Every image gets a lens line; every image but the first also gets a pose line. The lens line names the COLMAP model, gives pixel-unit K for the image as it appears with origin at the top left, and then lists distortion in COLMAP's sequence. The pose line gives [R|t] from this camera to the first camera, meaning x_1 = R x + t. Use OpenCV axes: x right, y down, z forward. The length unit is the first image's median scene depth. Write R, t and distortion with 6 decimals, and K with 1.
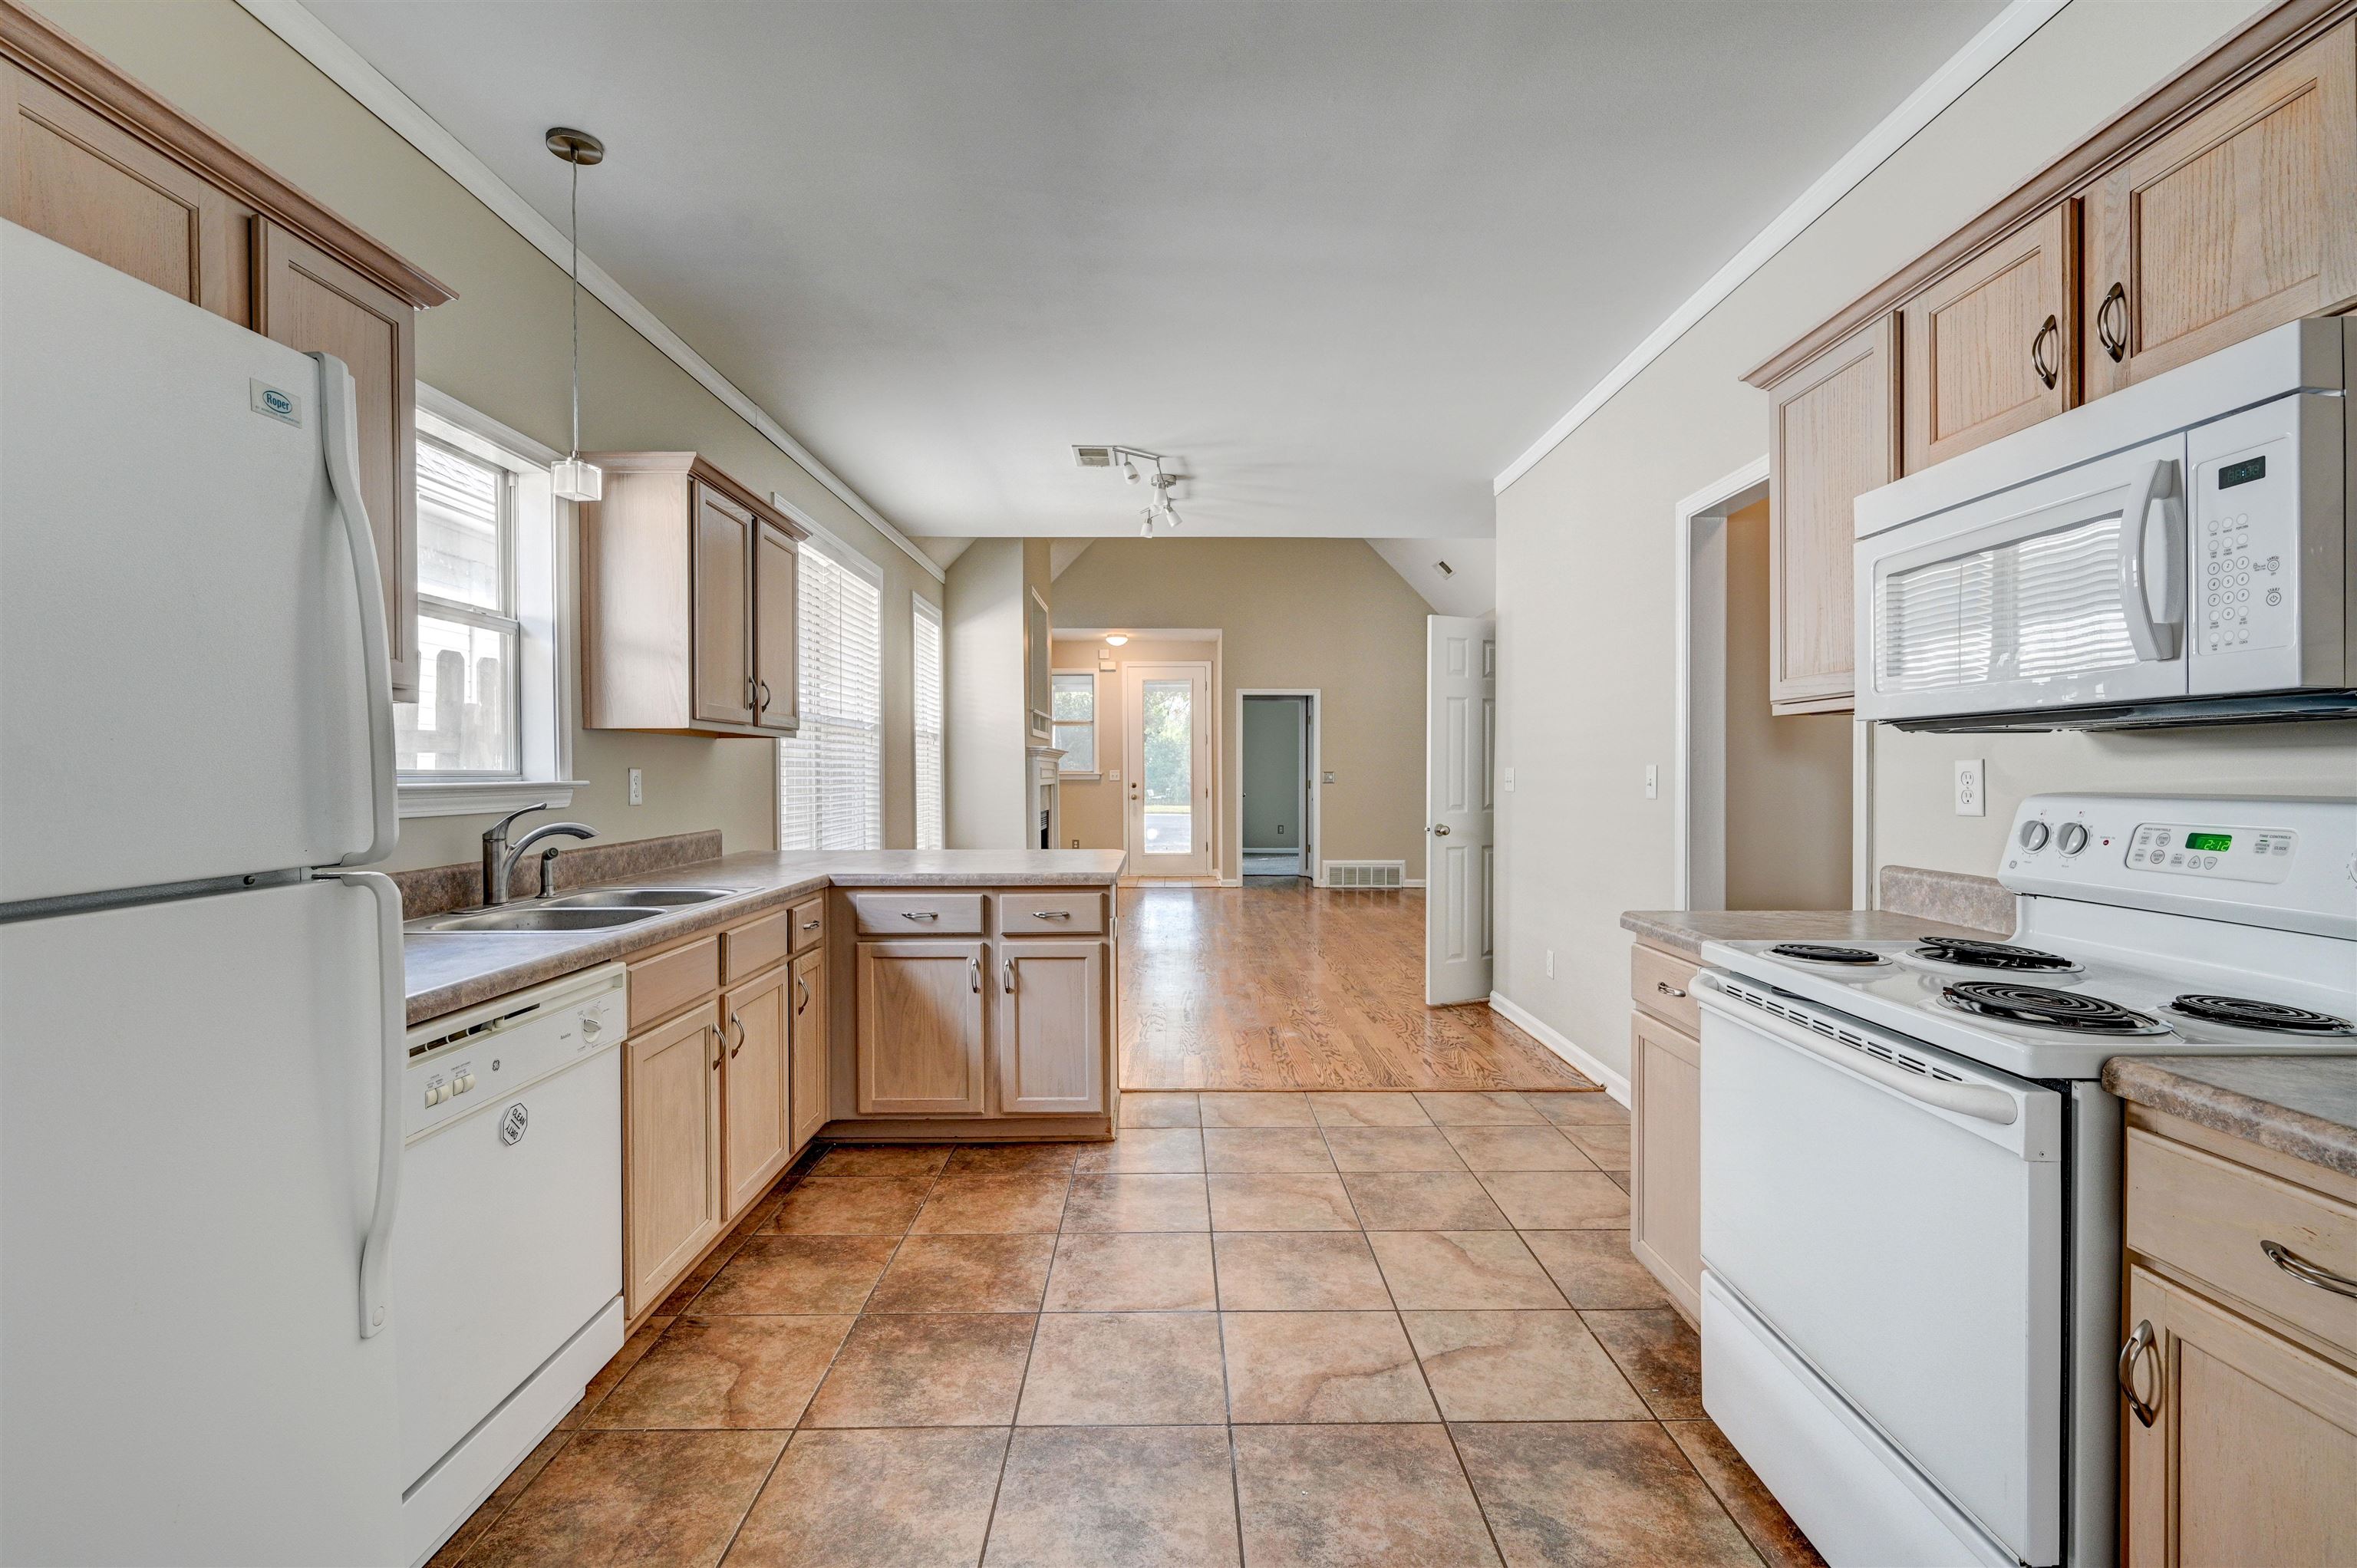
lens RADIAL K [[1052.2, 0, 1179.3], [0, 1052.2, 775.6], [0, 0, 1]] dist [0.000749, -0.000216]
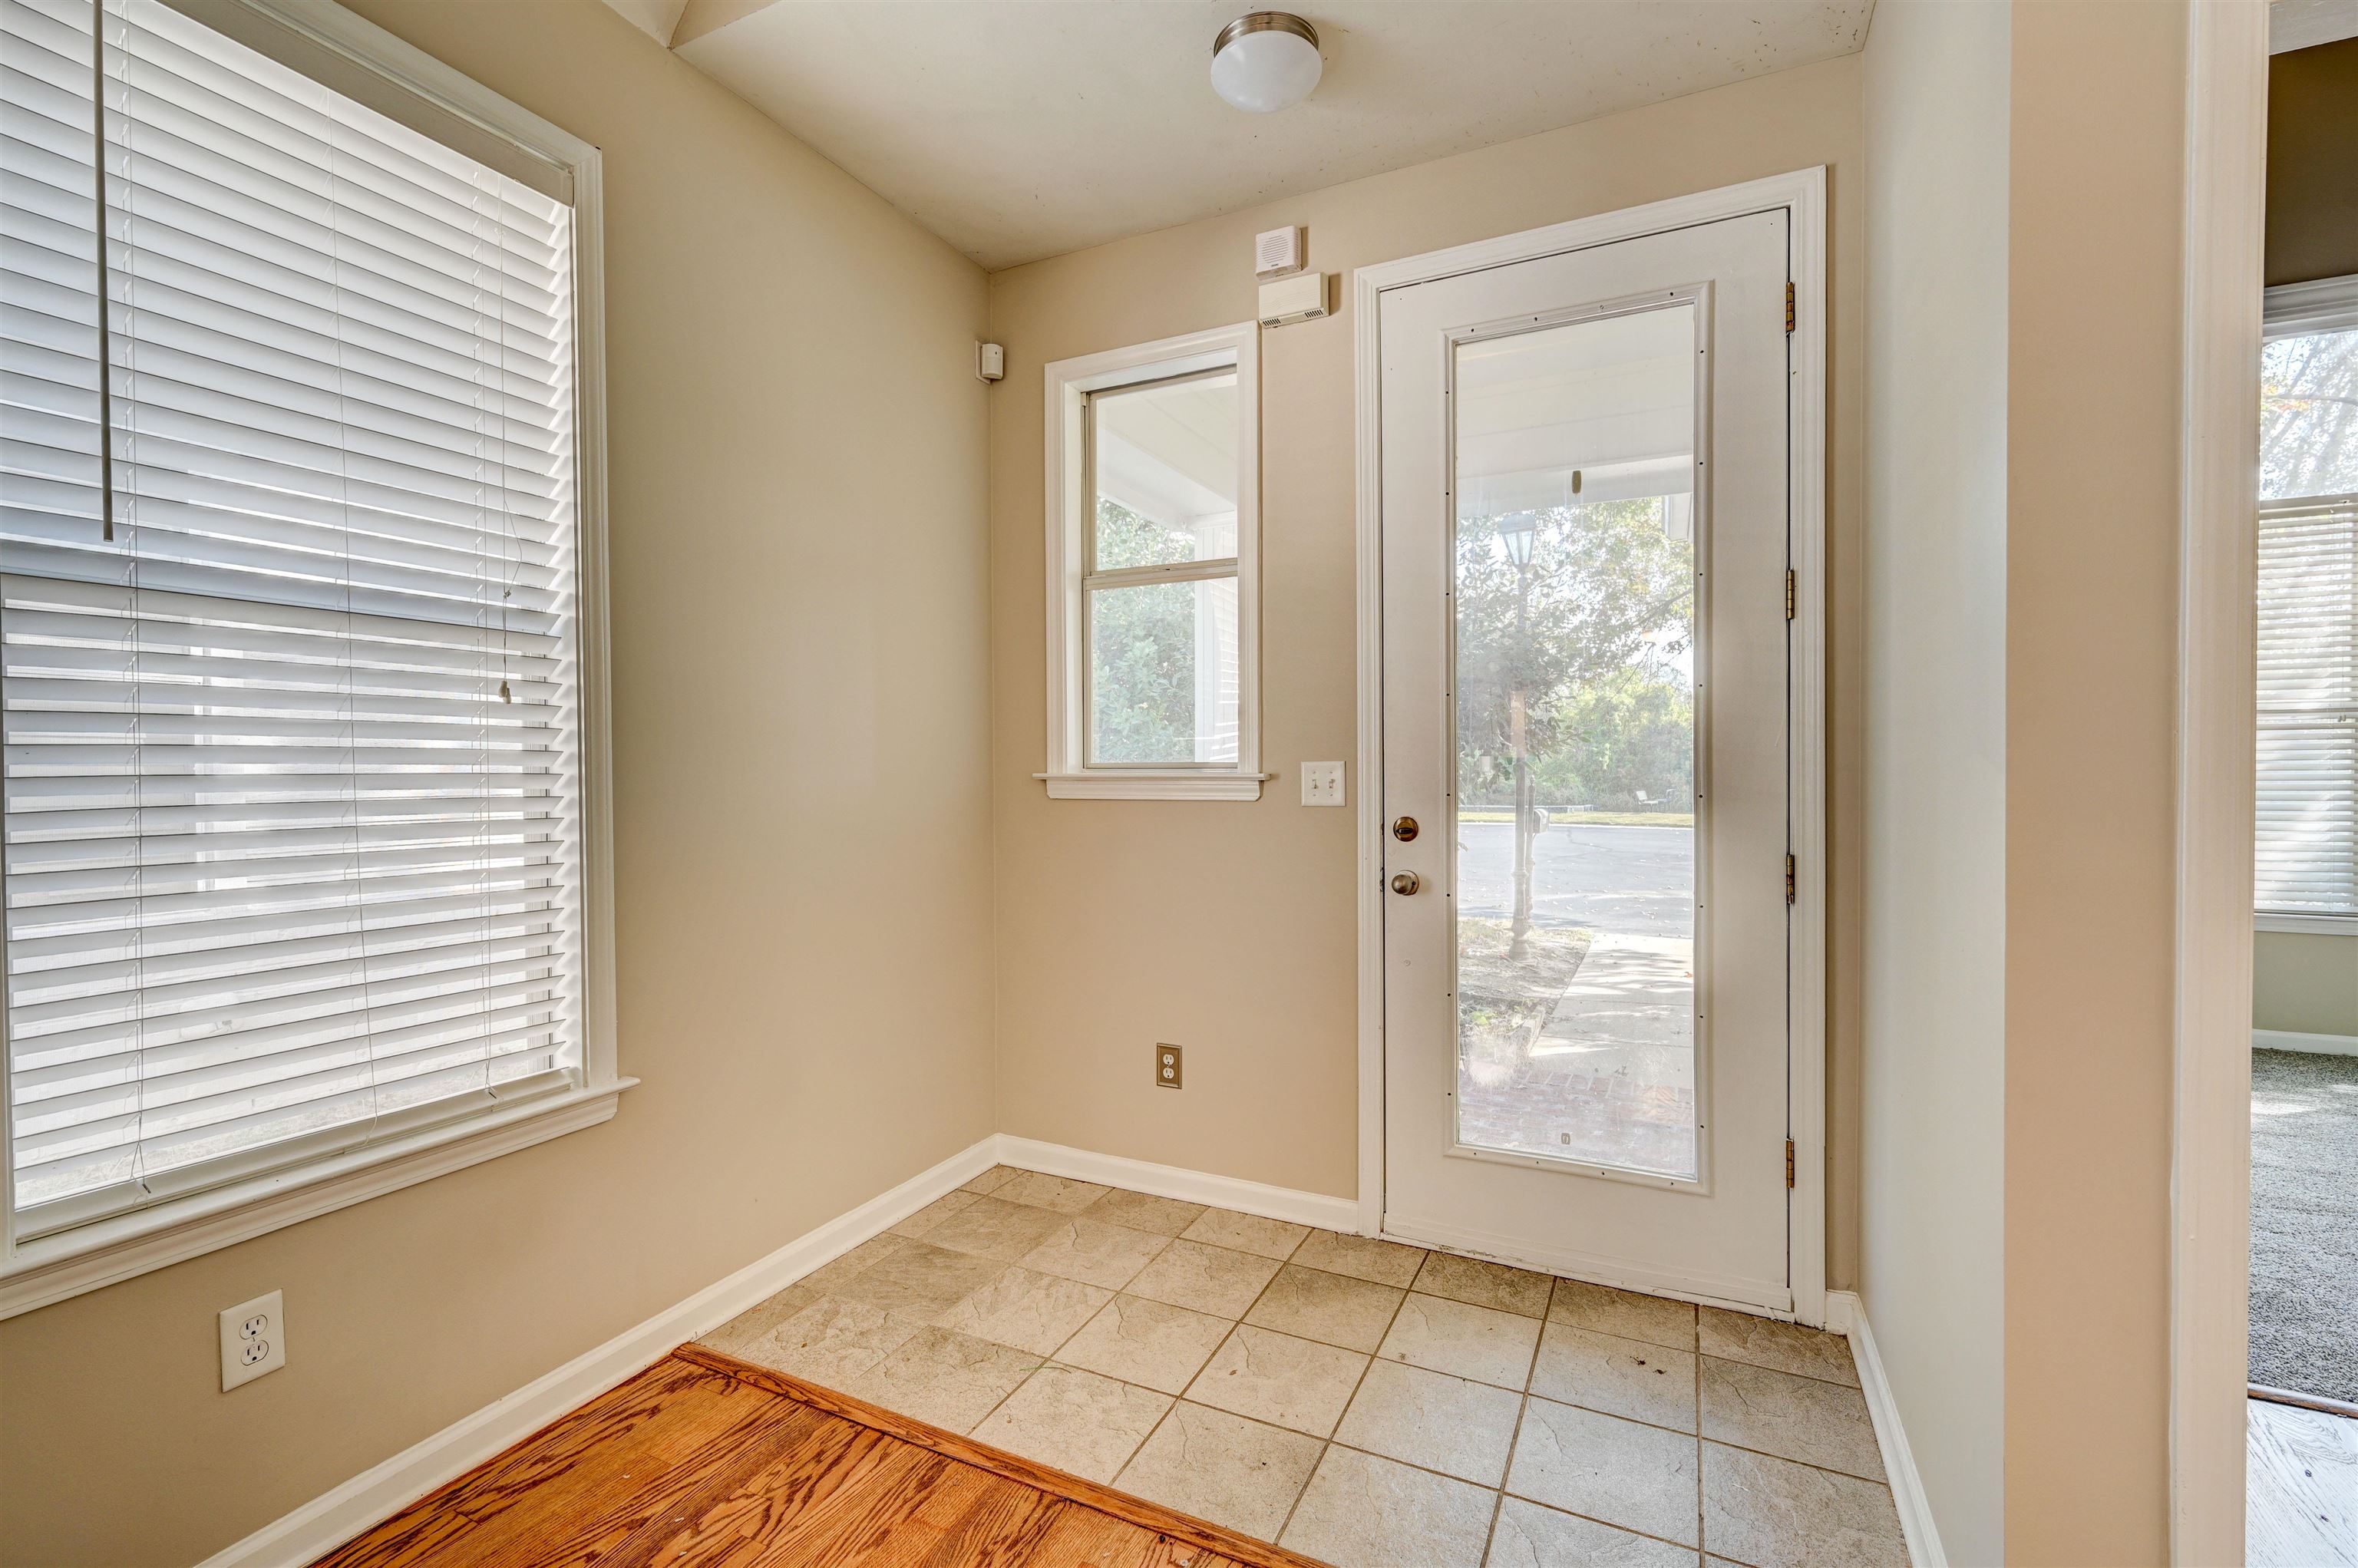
lens RADIAL K [[1052.7, 0, 1189.8], [0, 1052.7, 784.7], [0, 0, 1]] dist [0.000749, -0.000216]
pose [[0.901837, 0.000070, -0.432077, 0.053068], [0.004697, 0.999939, 0.009966, -0.012720], [0.432052, -0.011017, 0.901781, 3.836620]]
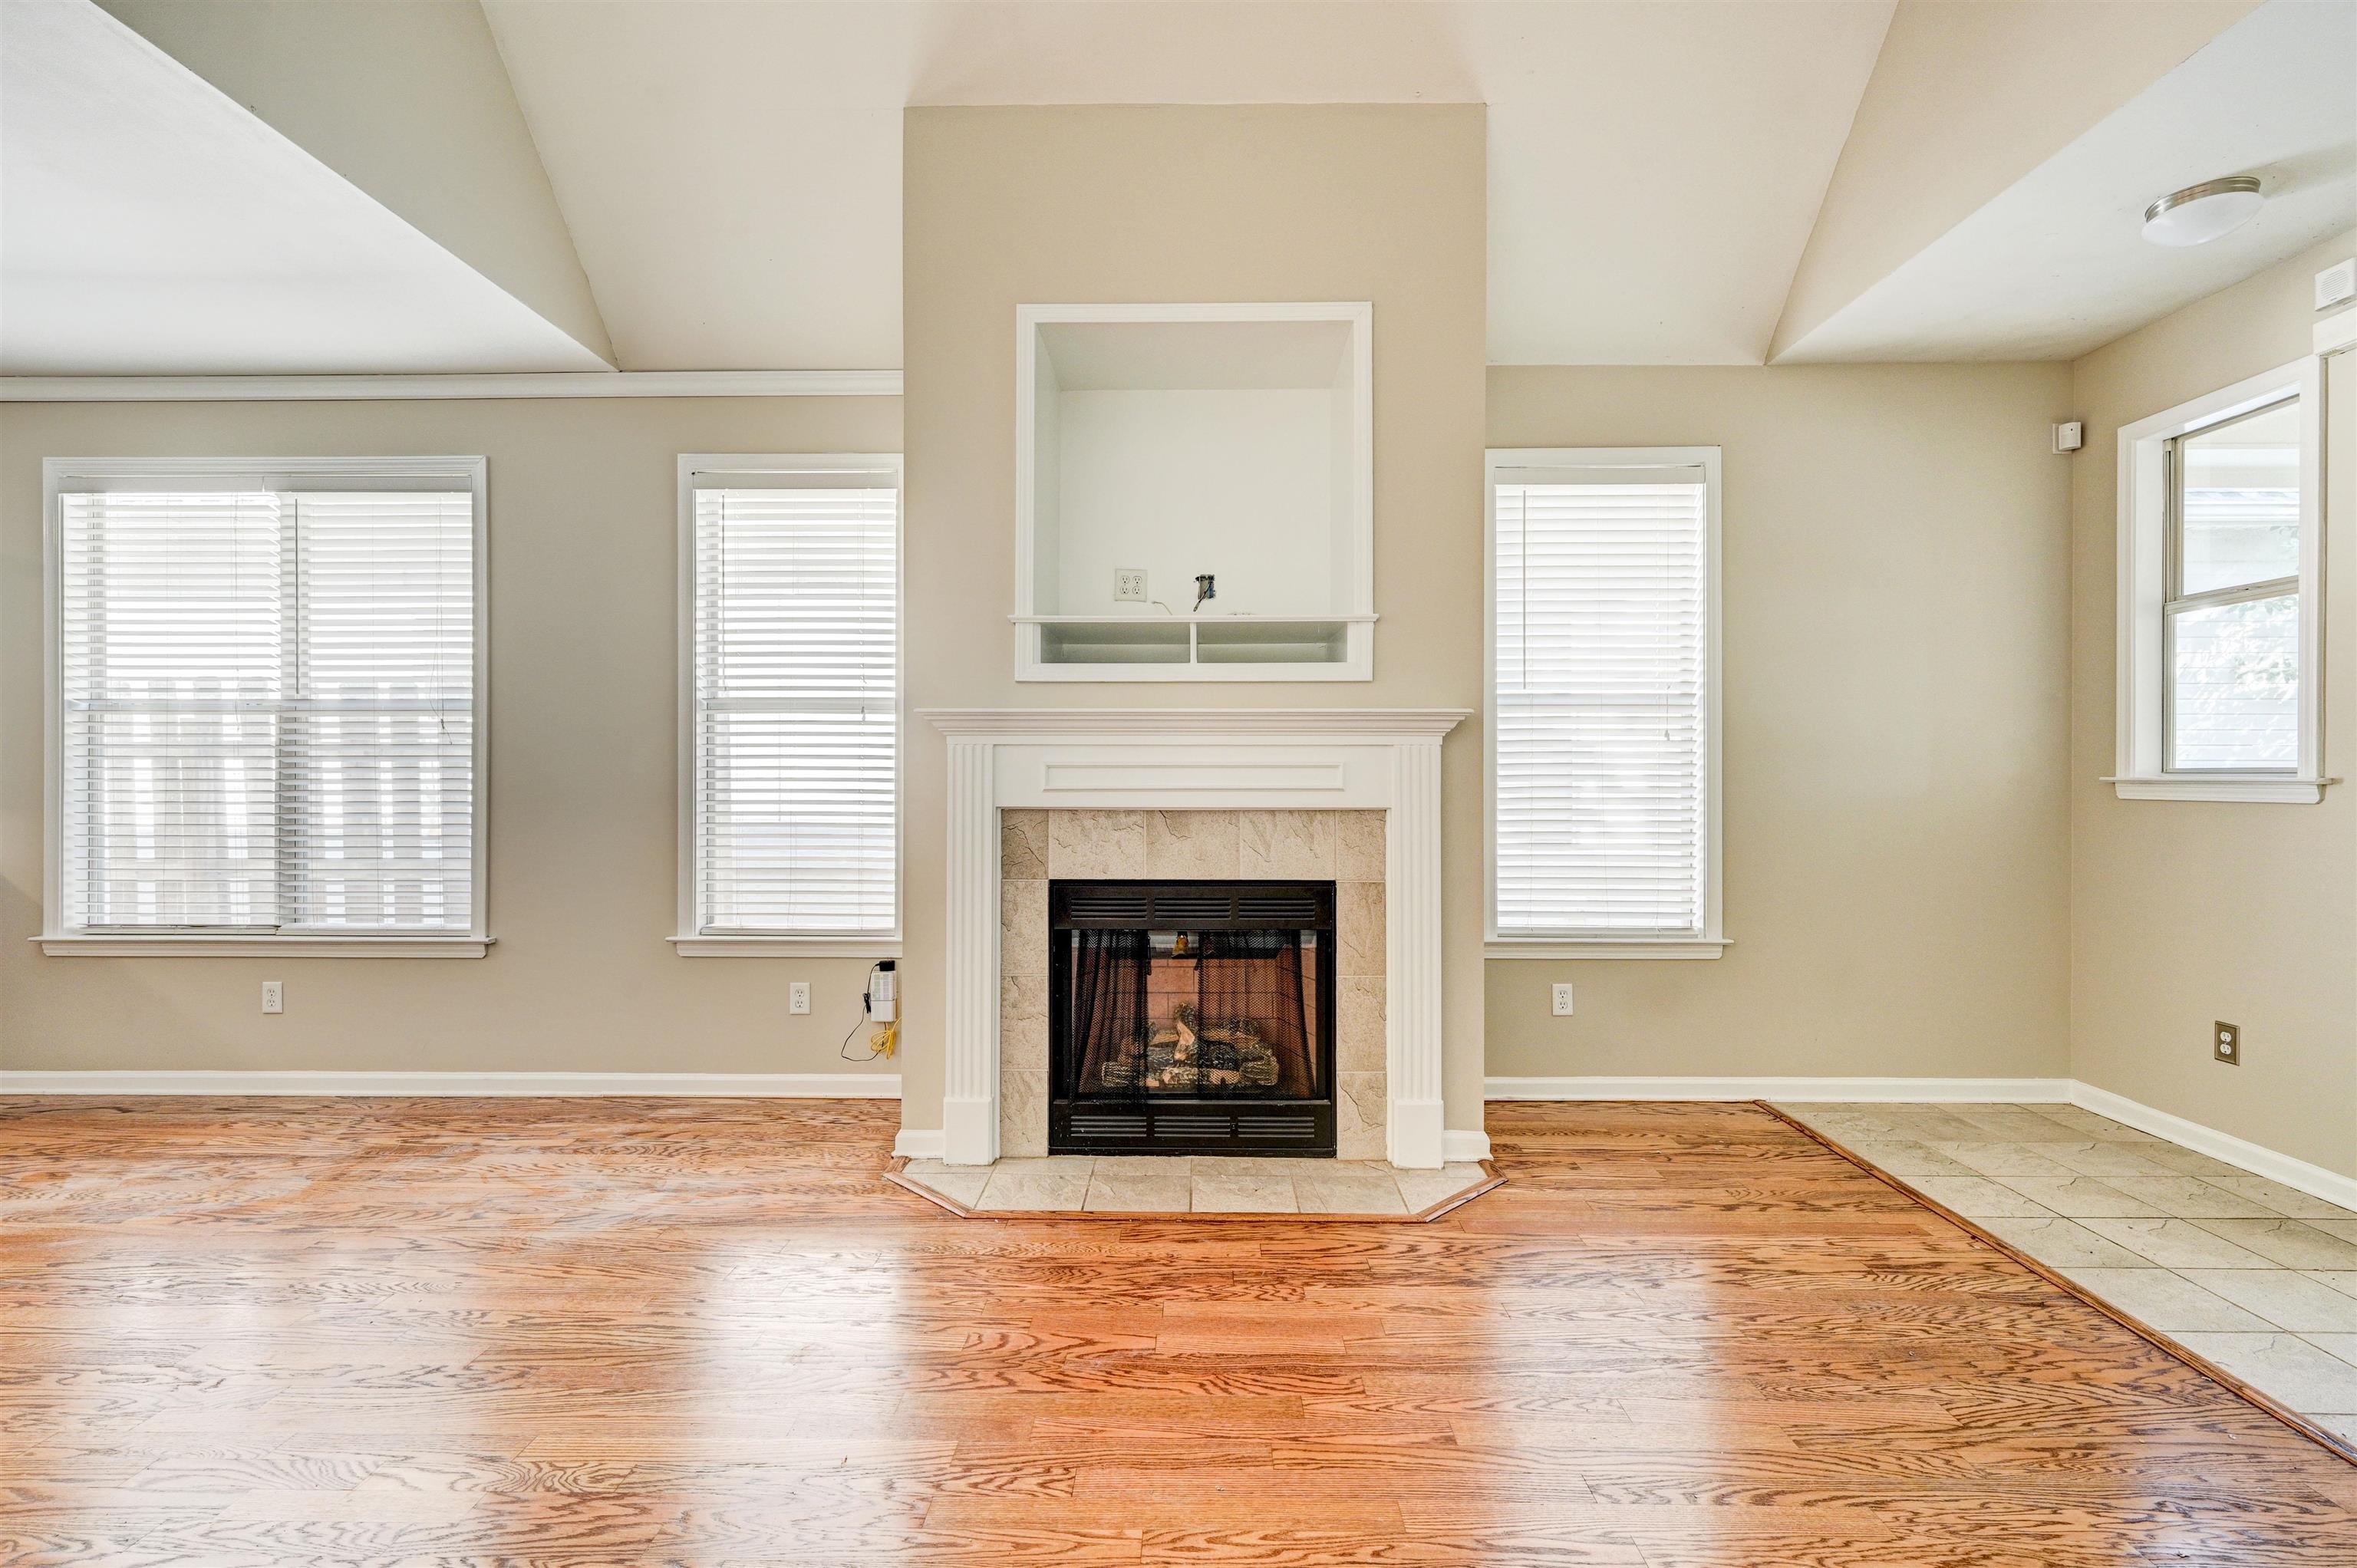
lens RADIAL K [[1052.2, 0, 1180.4], [0, 1052.2, 780.9], [0, 0, 1]] dist [0.000749, -0.000216]
pose [[-0.017318, 0.002042, -0.999848, 0.857880], [-0.004573, 0.999987, 0.002122, -0.005954], [0.999840, 0.004610, -0.017308, 3.613175]]
